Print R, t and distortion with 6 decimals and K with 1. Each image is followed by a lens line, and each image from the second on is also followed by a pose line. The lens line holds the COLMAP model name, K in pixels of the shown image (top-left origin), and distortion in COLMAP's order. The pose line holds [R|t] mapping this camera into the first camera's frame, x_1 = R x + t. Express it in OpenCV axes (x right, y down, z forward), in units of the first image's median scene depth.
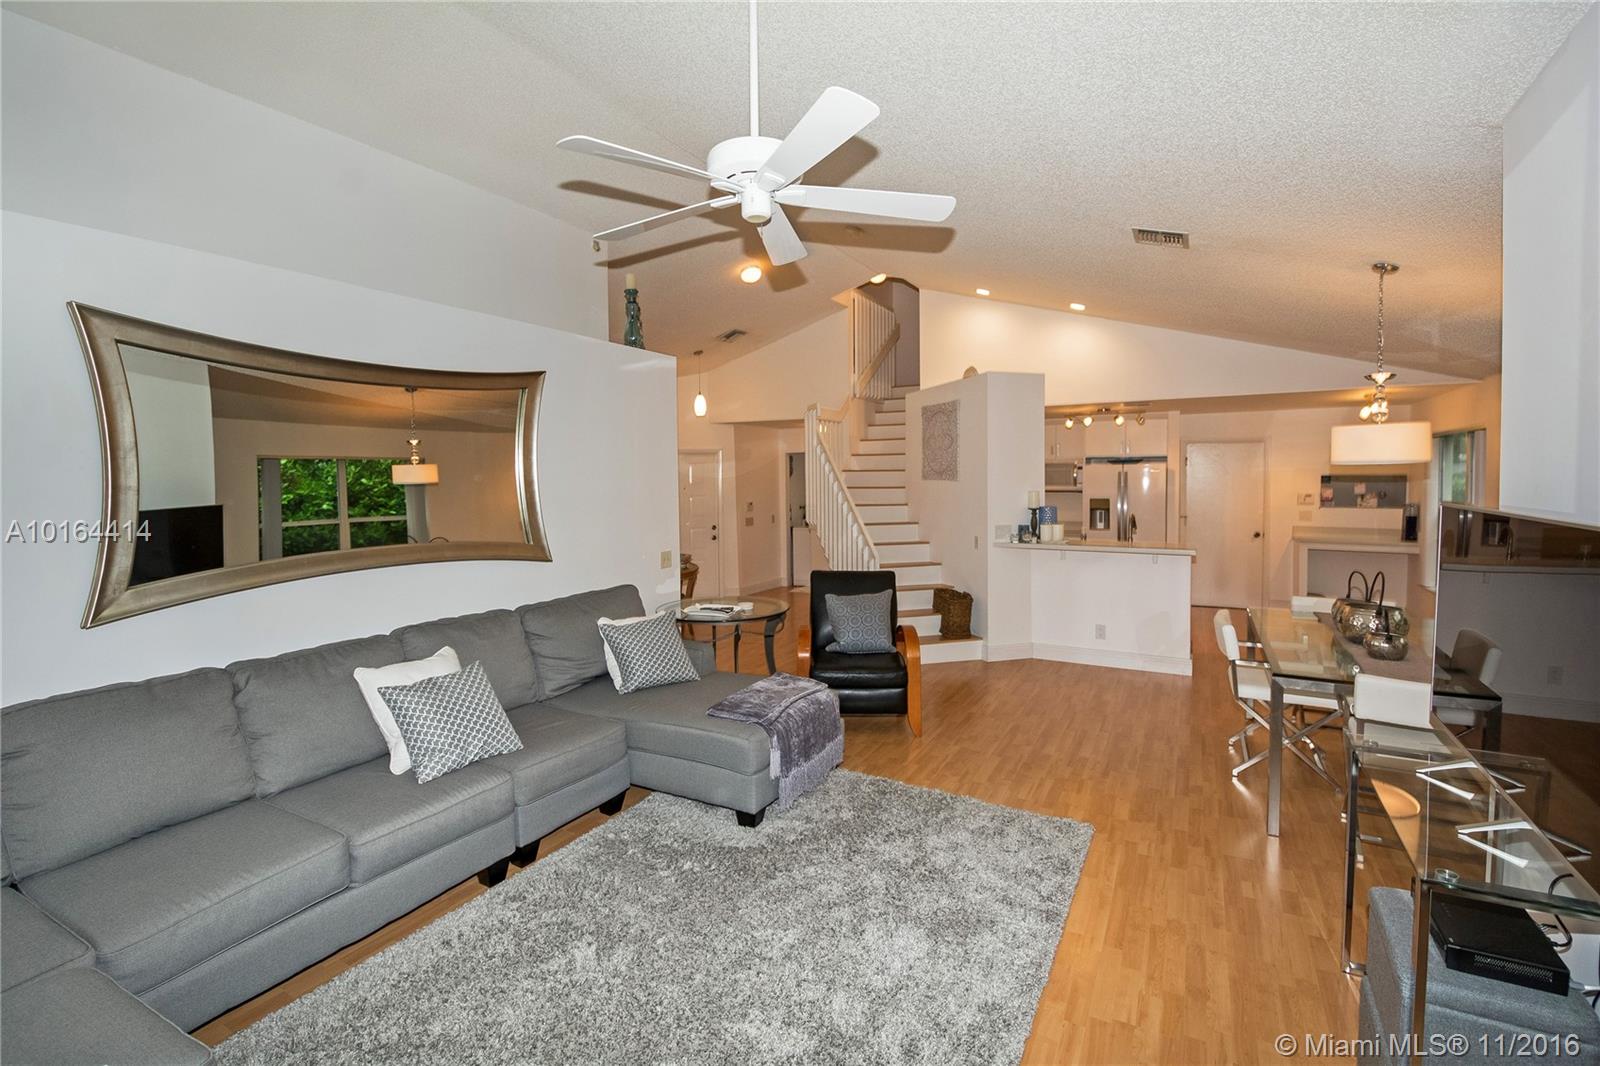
lens RADIAL K [[727.7, 0, 798.9], [0, 727.7, 485.8], [0, 0, 1]] dist [-0.001517, -0.000480]
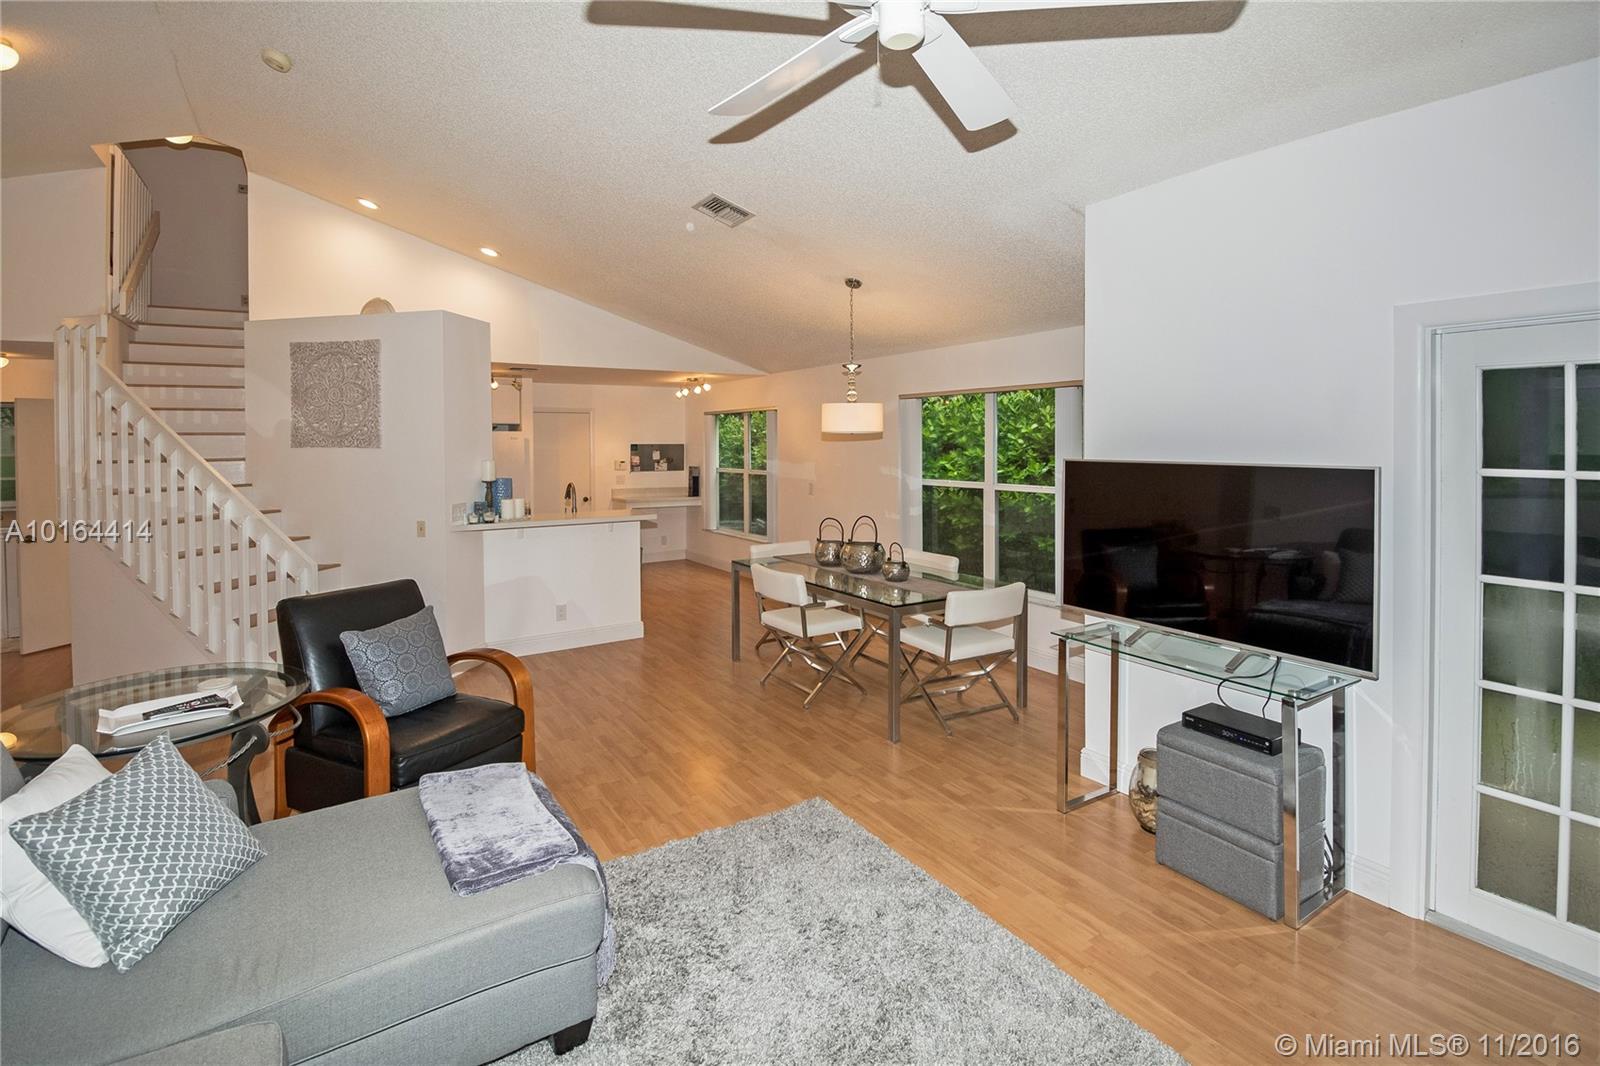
lens RADIAL K [[721.8, 0, 798.2], [0, 721.8, 452.2], [0, 0, 1]] dist [-0.021972, -0.001136]
pose [[0.482839, -0.006002, 0.875689, -0.234445], [0.011616, 0.999932, 0.000449, 0.000734], [-0.875632, 0.009955, 0.482876, 0.289252]]
